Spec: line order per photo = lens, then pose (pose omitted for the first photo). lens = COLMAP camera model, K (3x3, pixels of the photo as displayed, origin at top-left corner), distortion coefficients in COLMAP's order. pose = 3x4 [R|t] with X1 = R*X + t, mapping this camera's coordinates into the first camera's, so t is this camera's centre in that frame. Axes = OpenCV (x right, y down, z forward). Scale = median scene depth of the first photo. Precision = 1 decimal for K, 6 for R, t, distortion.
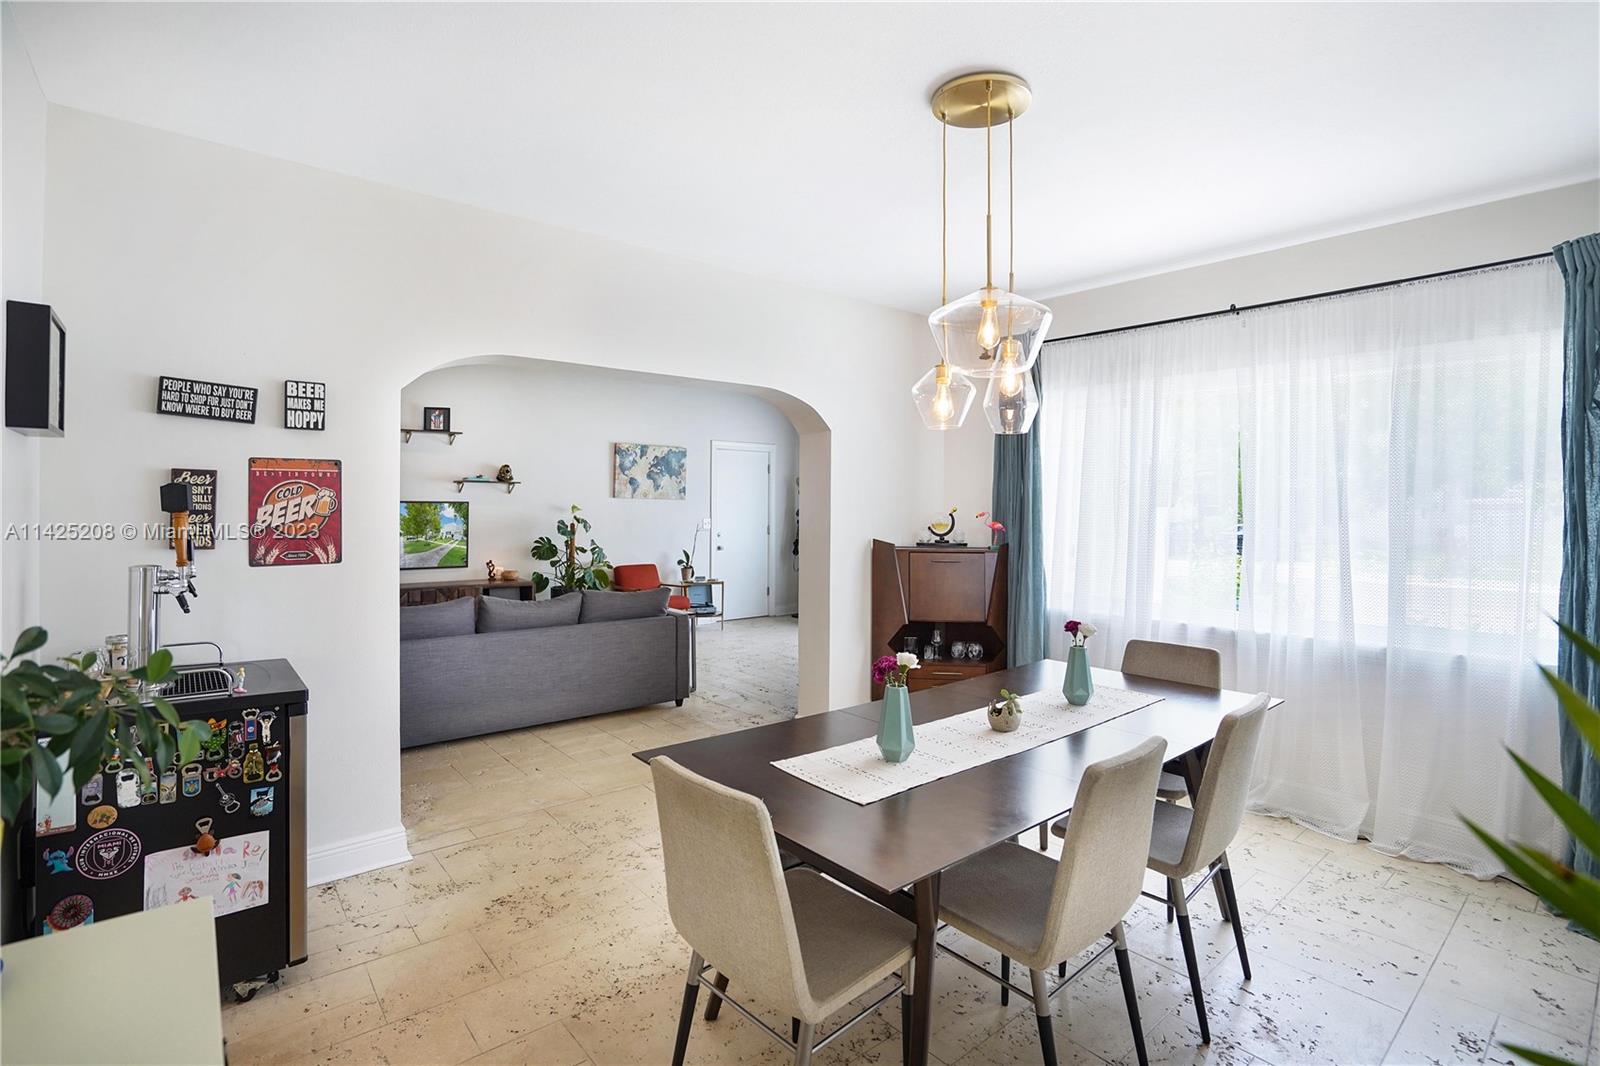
lens RADIAL K [[757.8, 0, 798.1], [0, 757.8, 520.7], [0, 0, 1]] dist [-0.032630, 0.007167]
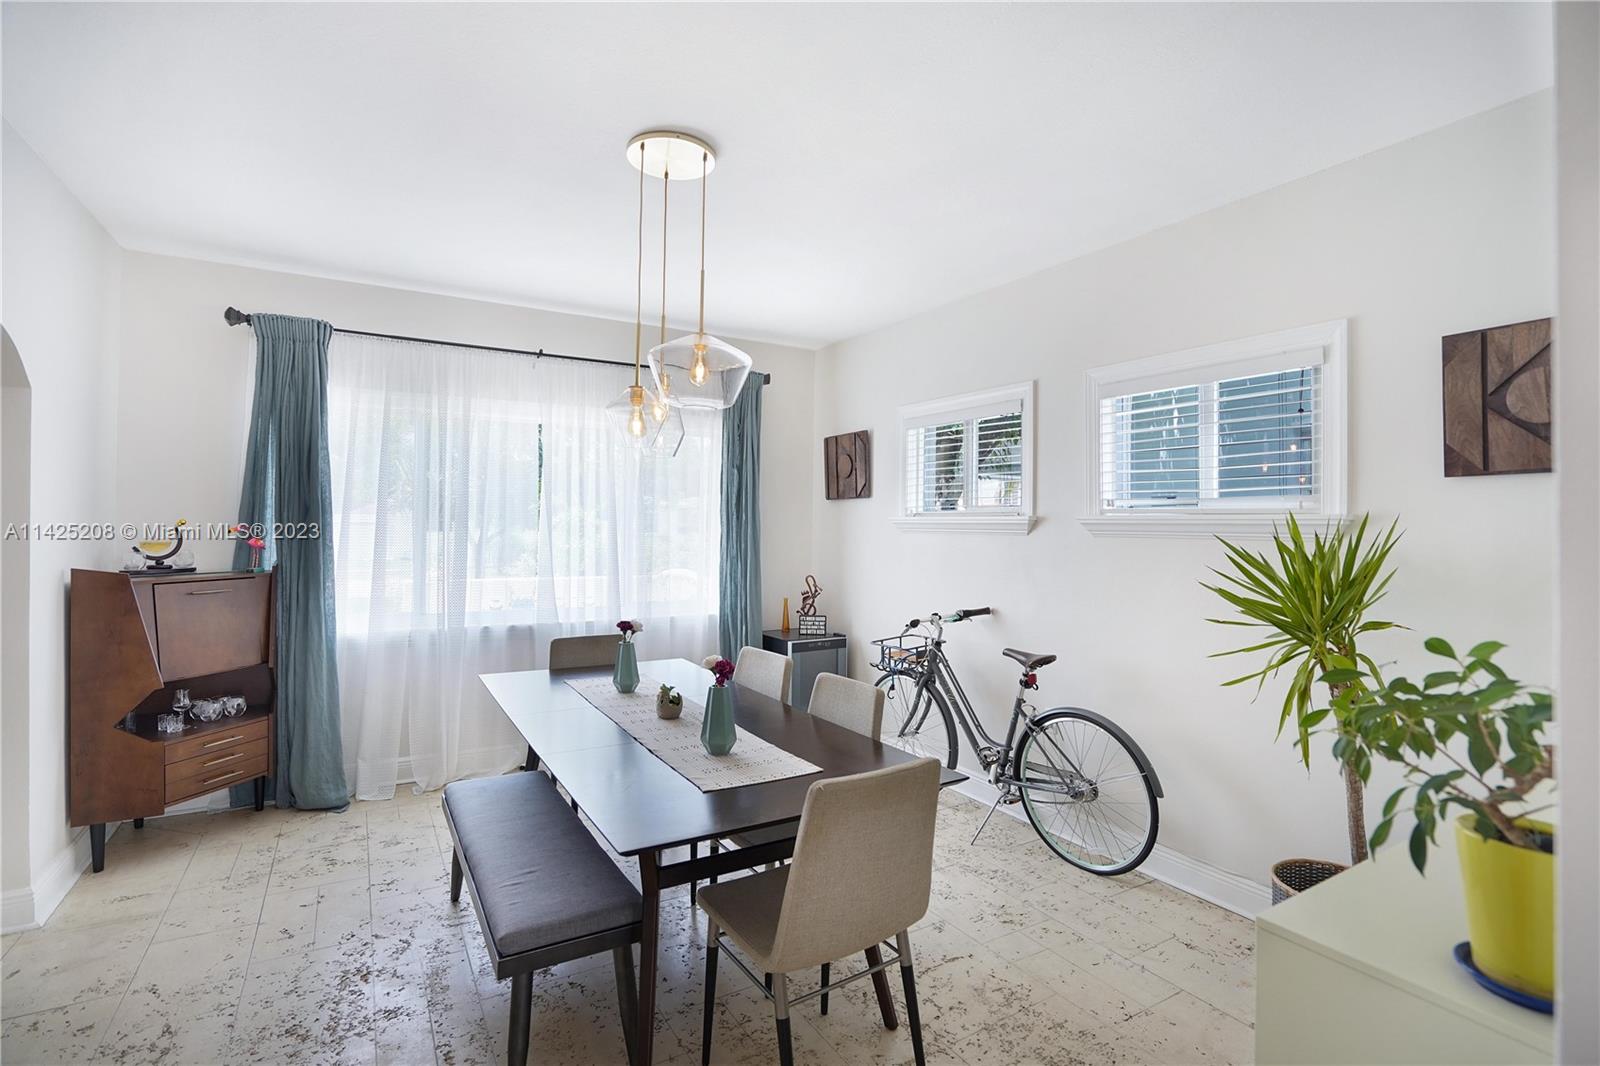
lens RADIAL K [[757.8, 0, 794.2], [0, 757.8, 528.6], [0, 0, 1]] dist [-0.032630, 0.007167]
pose [[0.173398, -0.010315, 0.984798, -0.409609], [0.010469, 0.999908, 0.008630, -0.008574], [-0.984796, 0.008813, 0.173490, 0.307459]]
